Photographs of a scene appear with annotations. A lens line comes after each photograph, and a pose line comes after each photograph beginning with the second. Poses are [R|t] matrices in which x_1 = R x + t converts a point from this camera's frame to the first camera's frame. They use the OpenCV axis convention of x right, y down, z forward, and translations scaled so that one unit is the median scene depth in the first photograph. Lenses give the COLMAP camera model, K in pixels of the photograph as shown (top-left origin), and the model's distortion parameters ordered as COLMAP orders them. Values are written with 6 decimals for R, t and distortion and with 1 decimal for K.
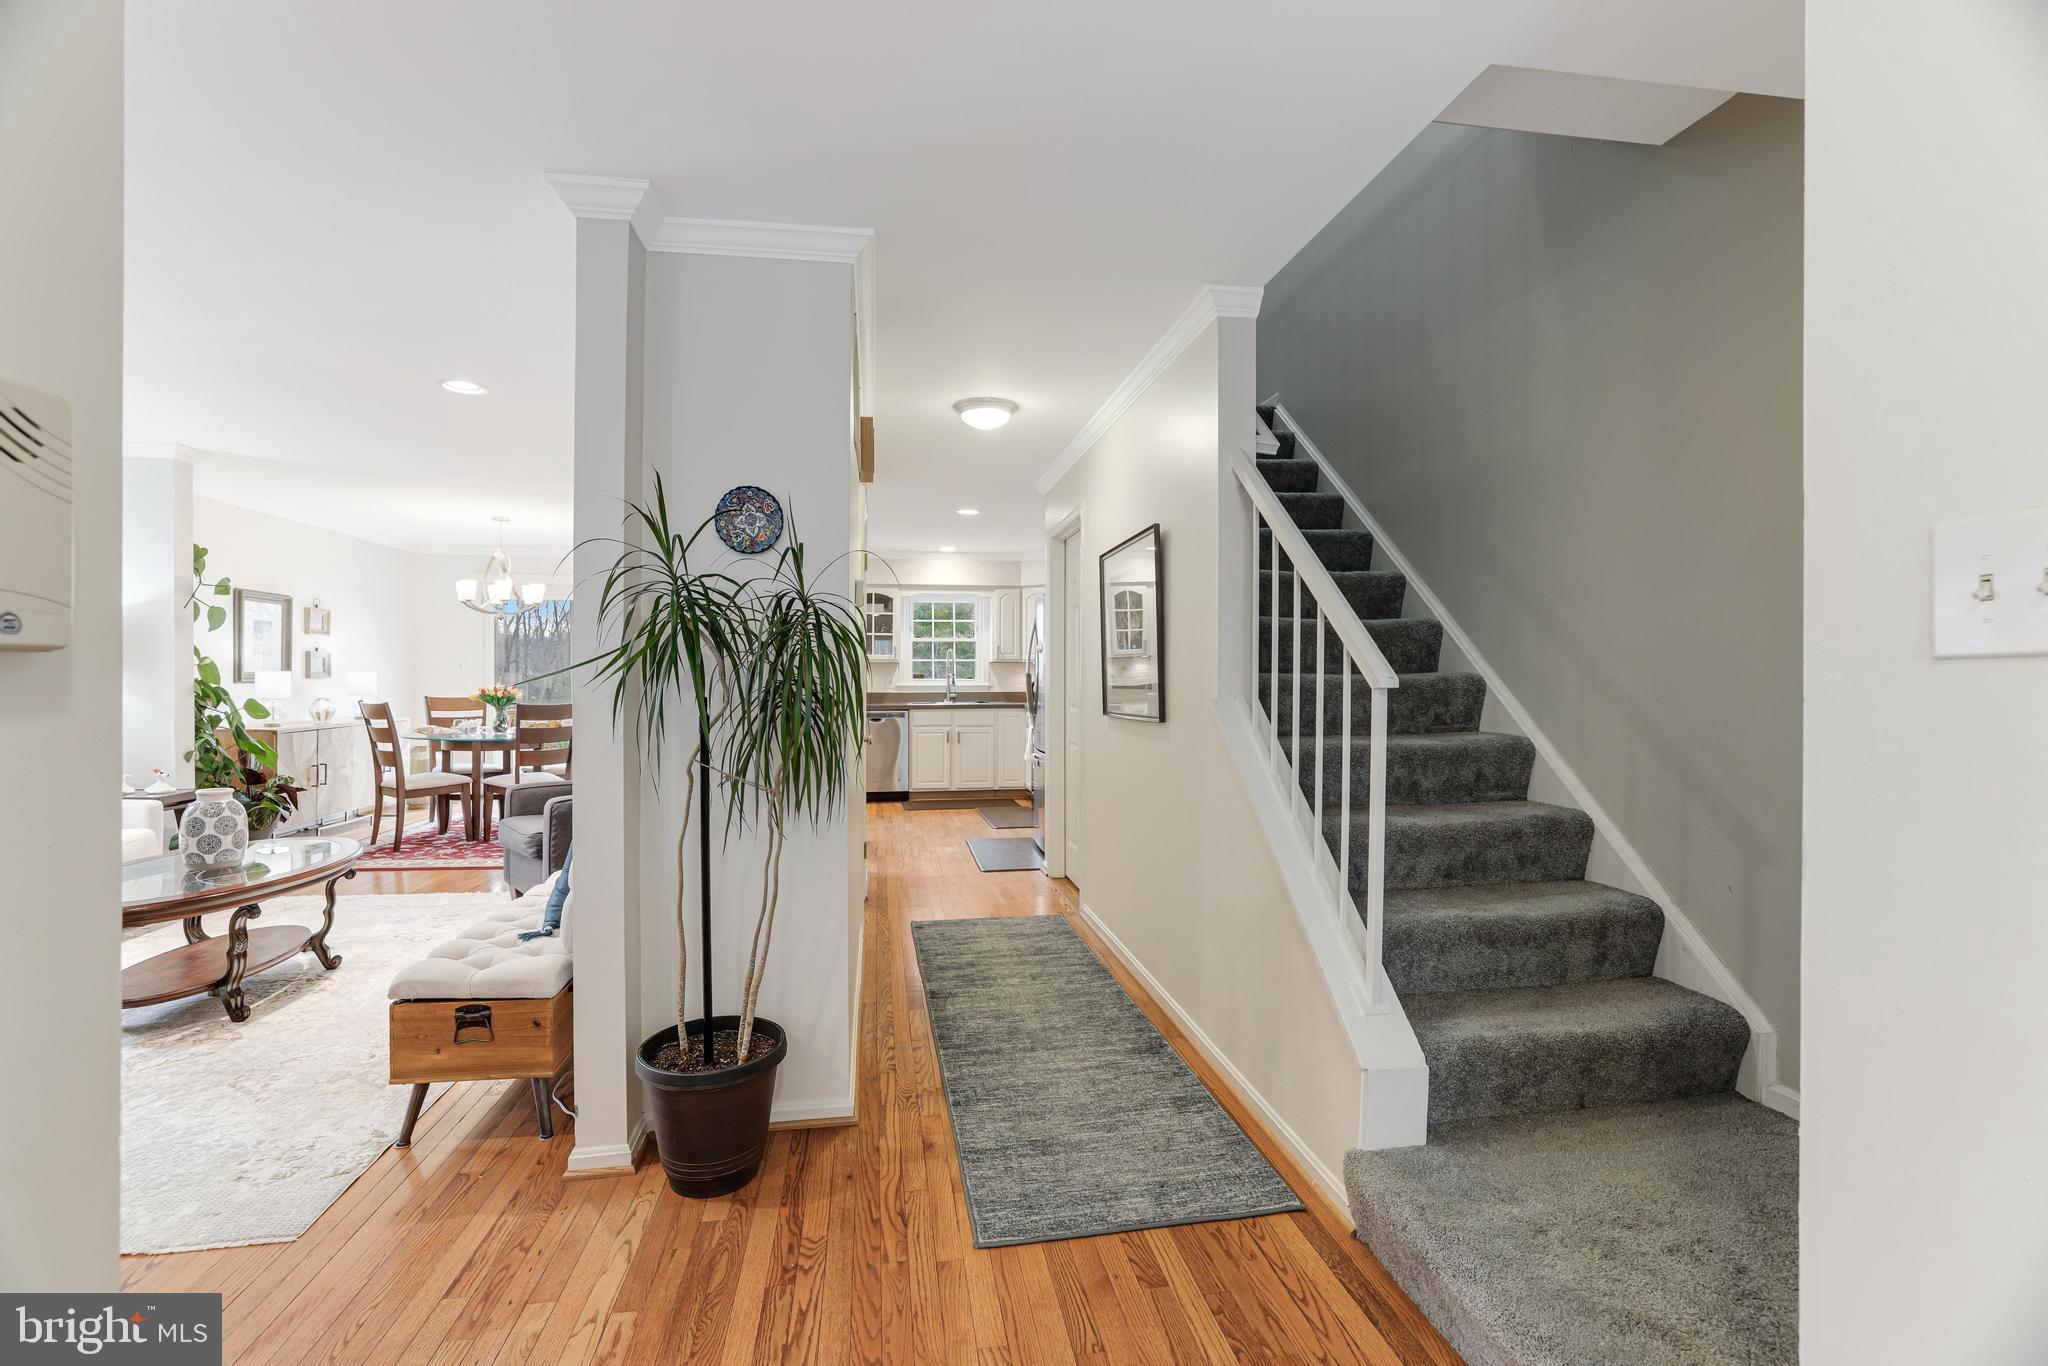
lens RADIAL K [[865.9, 0, 1013.7], [0, 865.9, 677.5], [0, 0, 1]] dist [-0.036804, 0.015109]
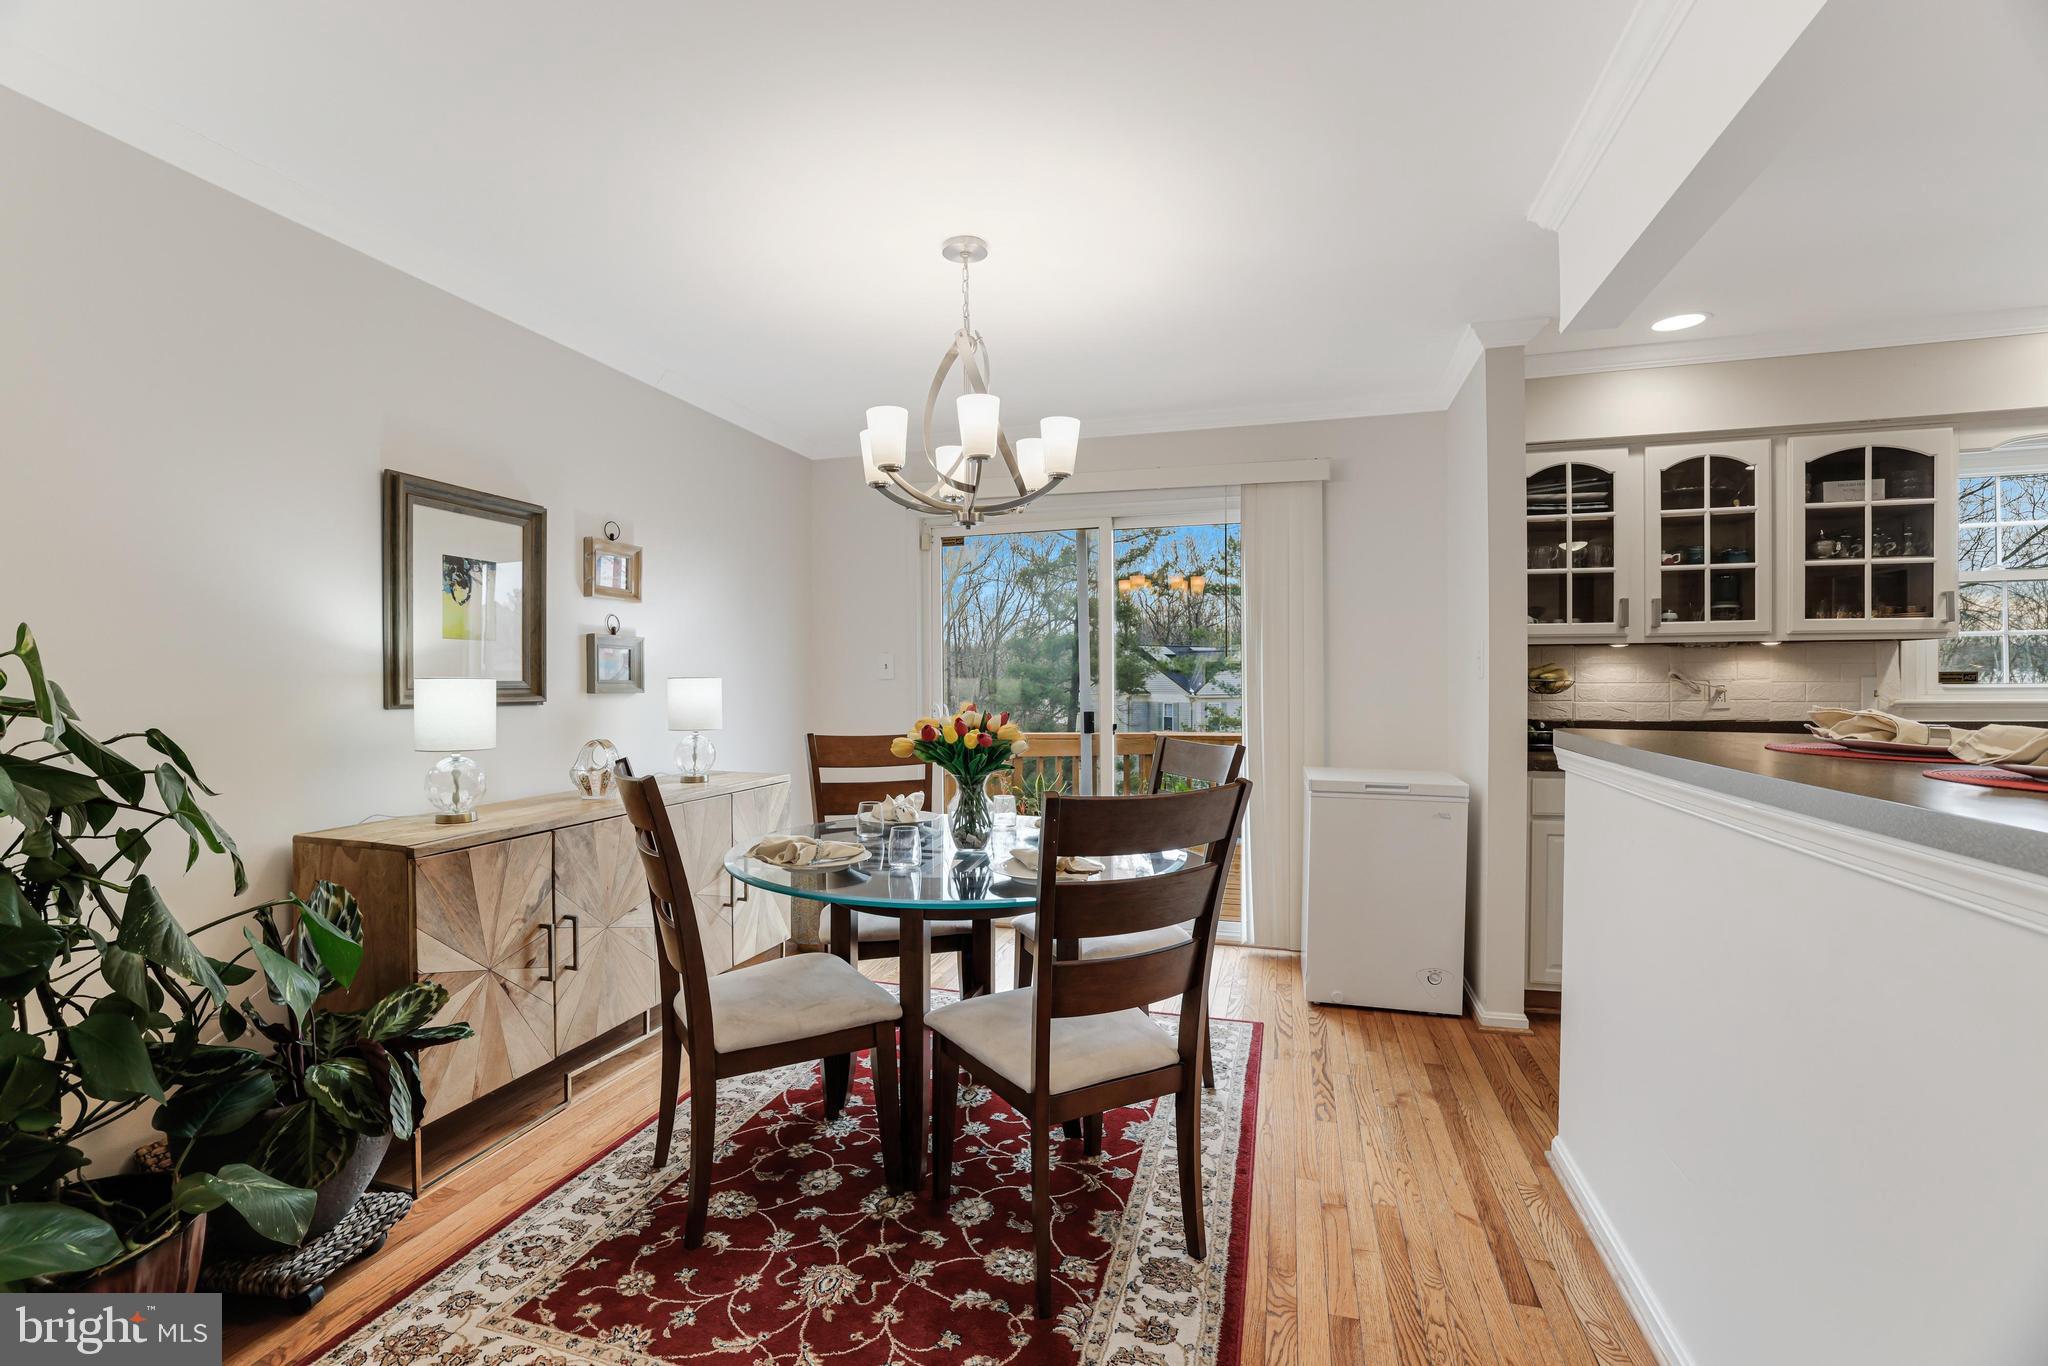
lens RADIAL K [[901.9, 0, 1014.9], [0, 901.9, 673.2], [0, 0, 1]] dist [-0.041457, 0.016888]
pose [[0.900127, -0.012403, -0.435450, -0.498306], [0.008023, 0.999897, -0.011894, -0.002876], [0.435553, 0.007212, 0.900134, 0.797904]]
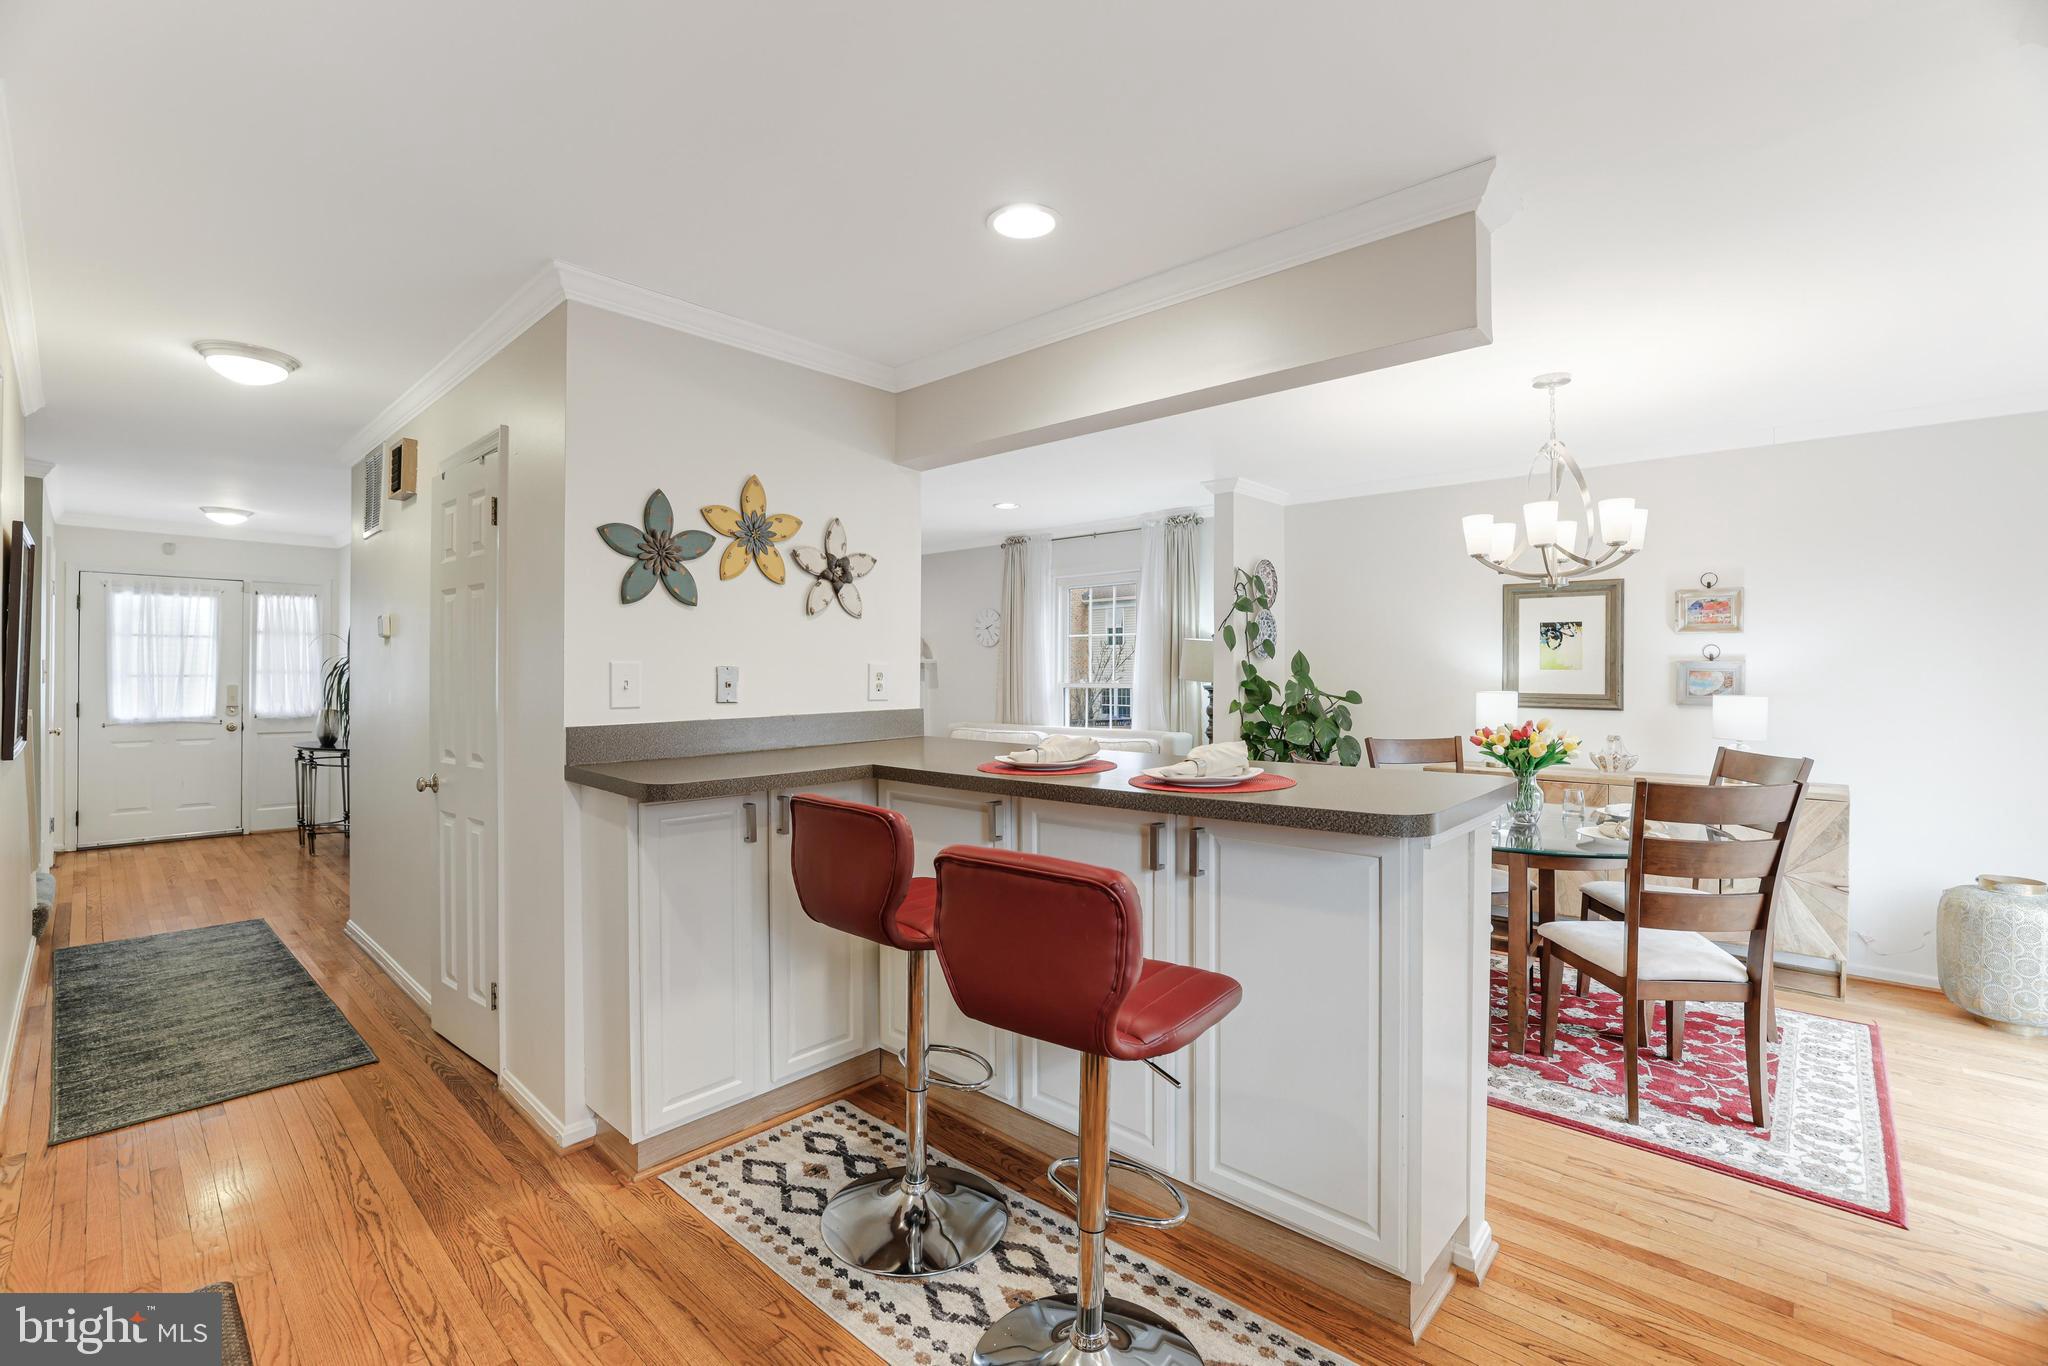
lens RADIAL K [[901.9, 0, 1014.9], [0, 901.9, 673.2], [0, 0, 1]] dist [-0.041457, 0.016888]
pose [[-0.792624, -0.010713, -0.609616, -0.068544], [-0.011116, 0.999933, -0.003119, -0.017747], [0.609609, 0.004304, -0.792690, 1.451088]]
